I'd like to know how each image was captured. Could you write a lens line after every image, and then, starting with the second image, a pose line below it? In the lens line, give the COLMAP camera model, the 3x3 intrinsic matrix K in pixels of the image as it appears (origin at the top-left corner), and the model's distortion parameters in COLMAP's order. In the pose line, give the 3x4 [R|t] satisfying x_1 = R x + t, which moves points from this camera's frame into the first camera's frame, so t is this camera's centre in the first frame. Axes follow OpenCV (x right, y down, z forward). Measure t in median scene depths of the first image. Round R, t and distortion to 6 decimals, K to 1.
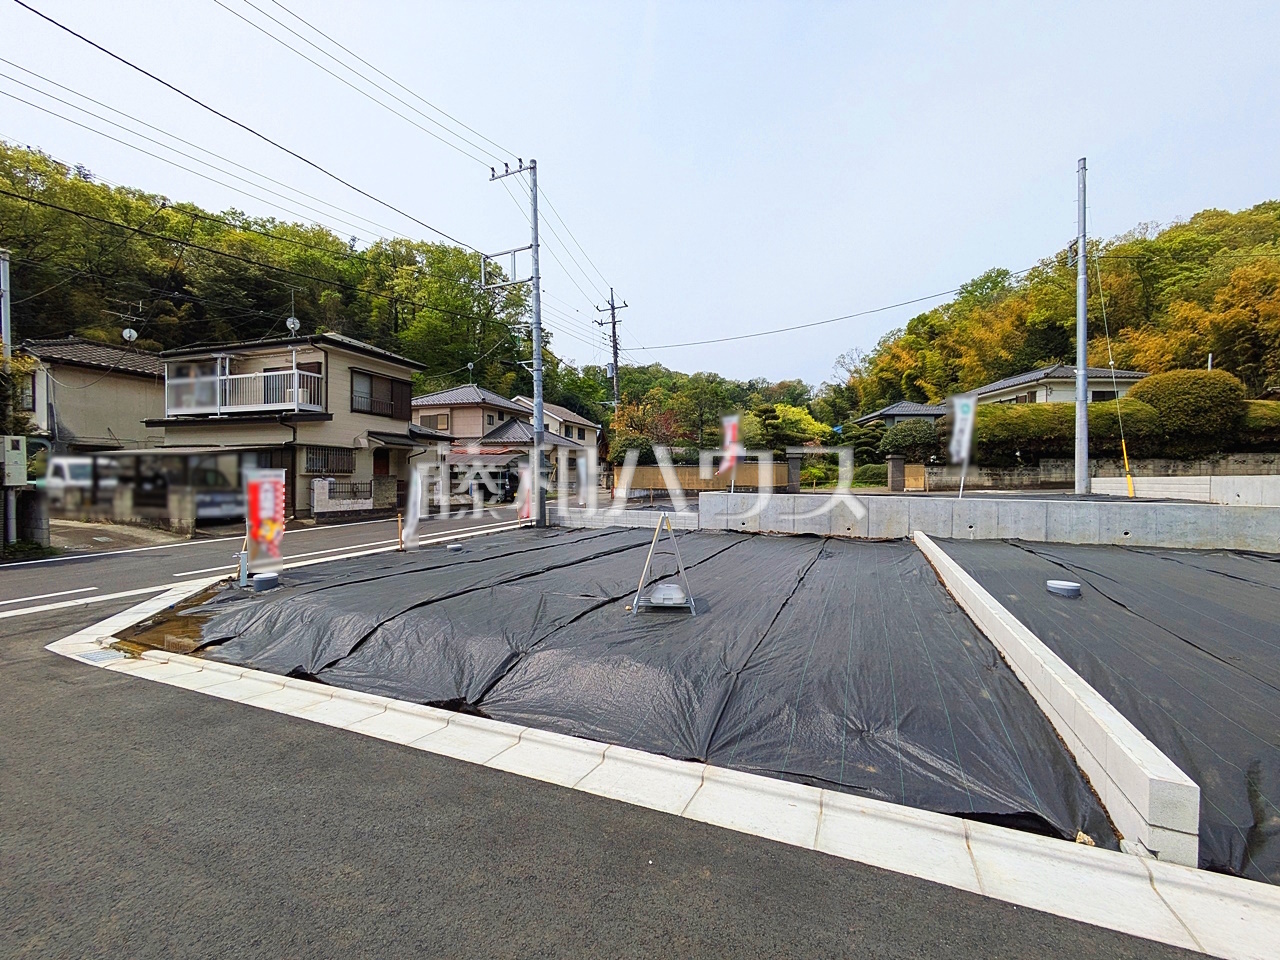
lens RADIAL K [[506.9, 0, 636.7], [0, 506.9, 481.2], [0, 0, 1]] dist [-0.001189, 0.001862]
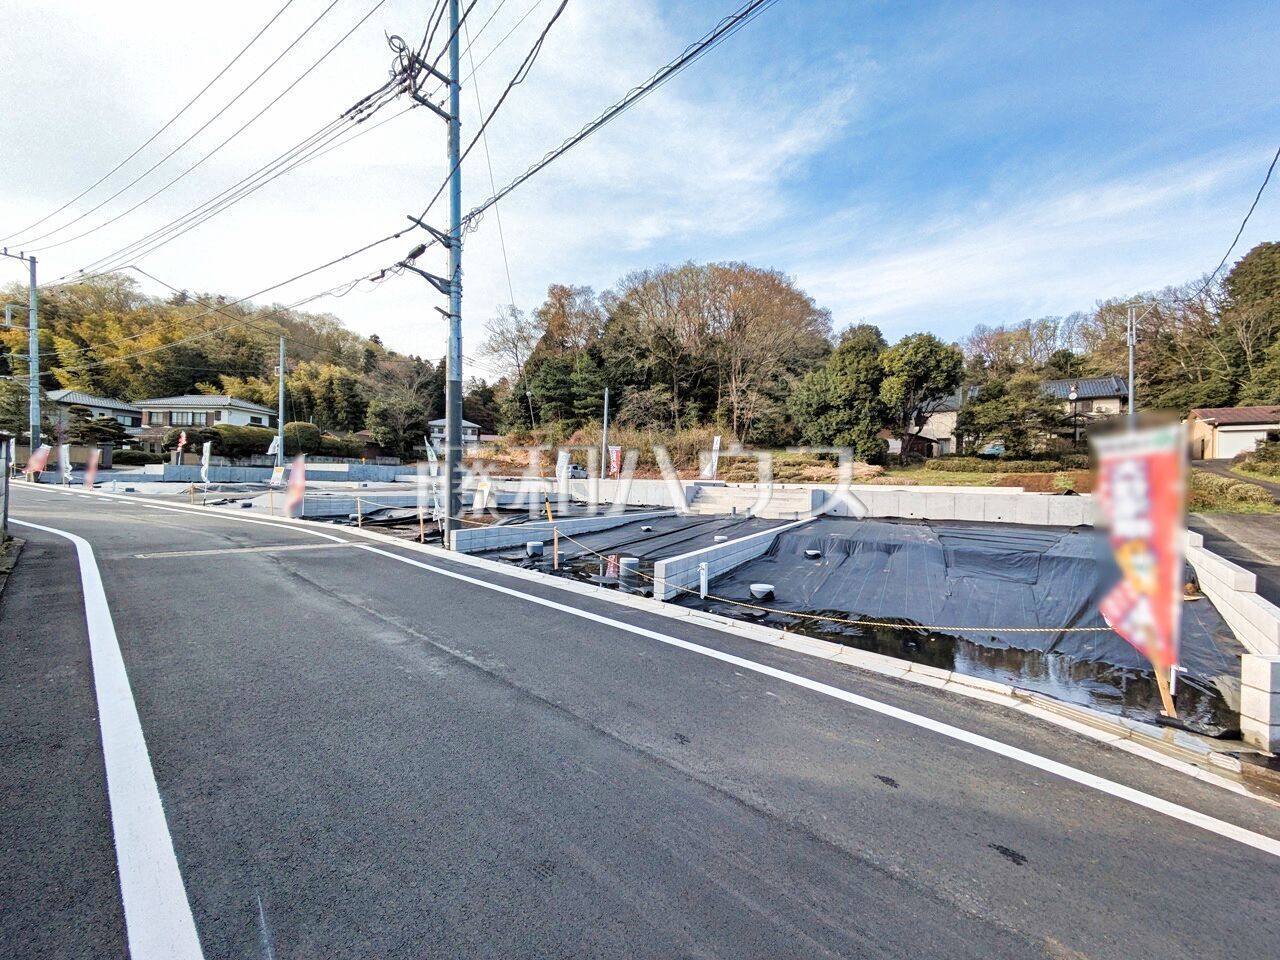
lens RADIAL K [[506.9, 0, 638.9], [0, 506.9, 481.3], [0, 0, 1]] dist [-0.001189, 0.001862]
pose [[0.062519, -0.005579, 0.998028, -0.670401], [-0.017725, 0.999820, 0.006700, 0.015126], [-0.997886, -0.018109, 0.062409, -0.410160]]
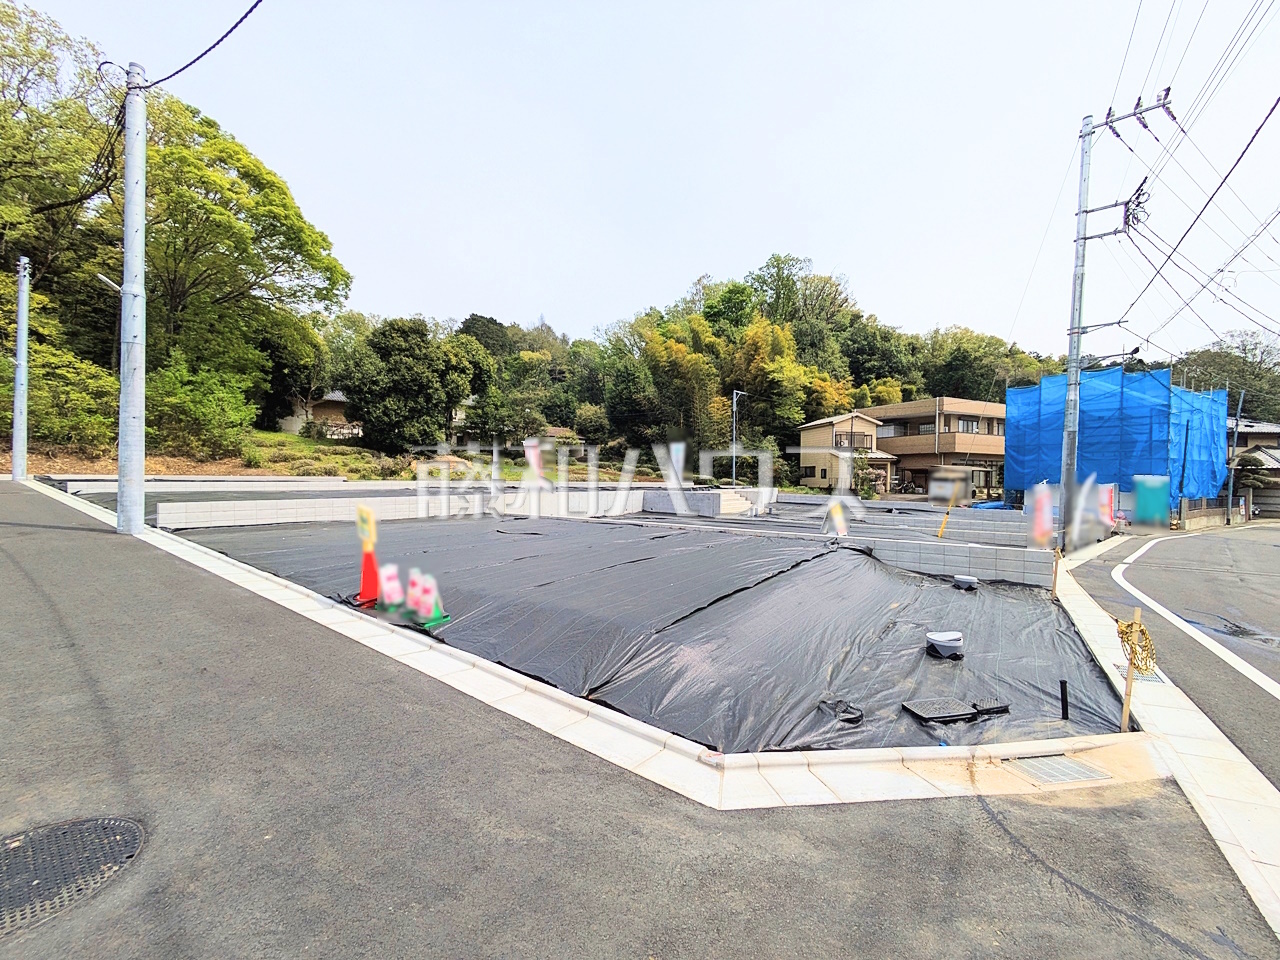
lens RADIAL K [[506.9, 0, 637.2], [0, 506.9, 482.3], [0, 0, 1]] dist [-0.001189, 0.001862]
pose [[-0.981577, -0.023719, 0.189589, -0.193132], [-0.020801, 0.999633, 0.017367, 0.004247], [-0.189931, 0.013103, -0.981710, 0.098681]]
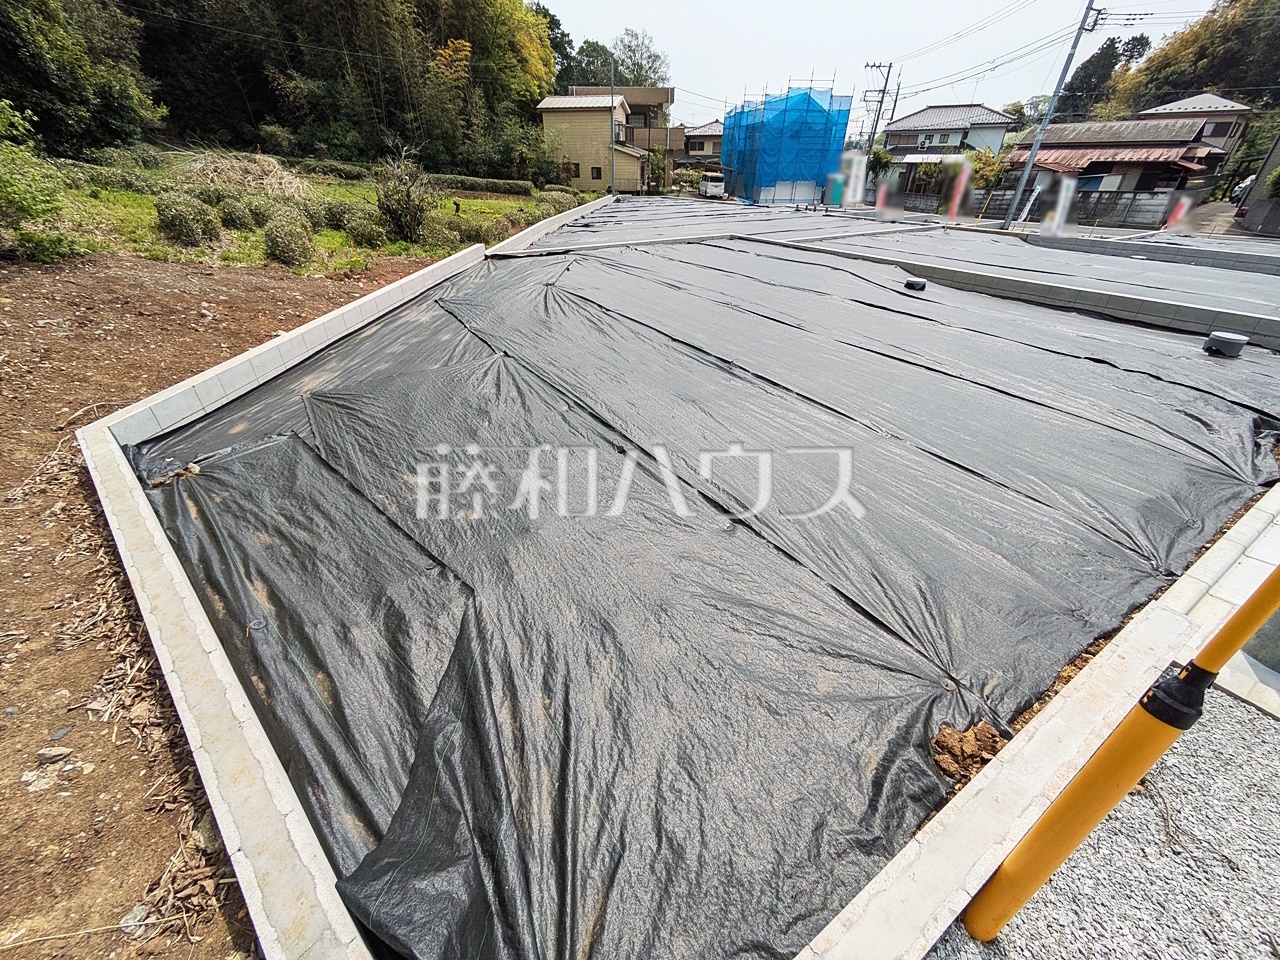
lens RADIAL K [[506.9, 0, 636.7], [0, 506.9, 478.6], [0, 0, 1]] dist [-0.001189, 0.001862]
pose [[-0.556543, 0.431528, -0.709960, 0.526458], [-0.013268, 0.849806, 0.526929, -0.018721], [0.830713, 0.302678, -0.467228, -0.294026]]
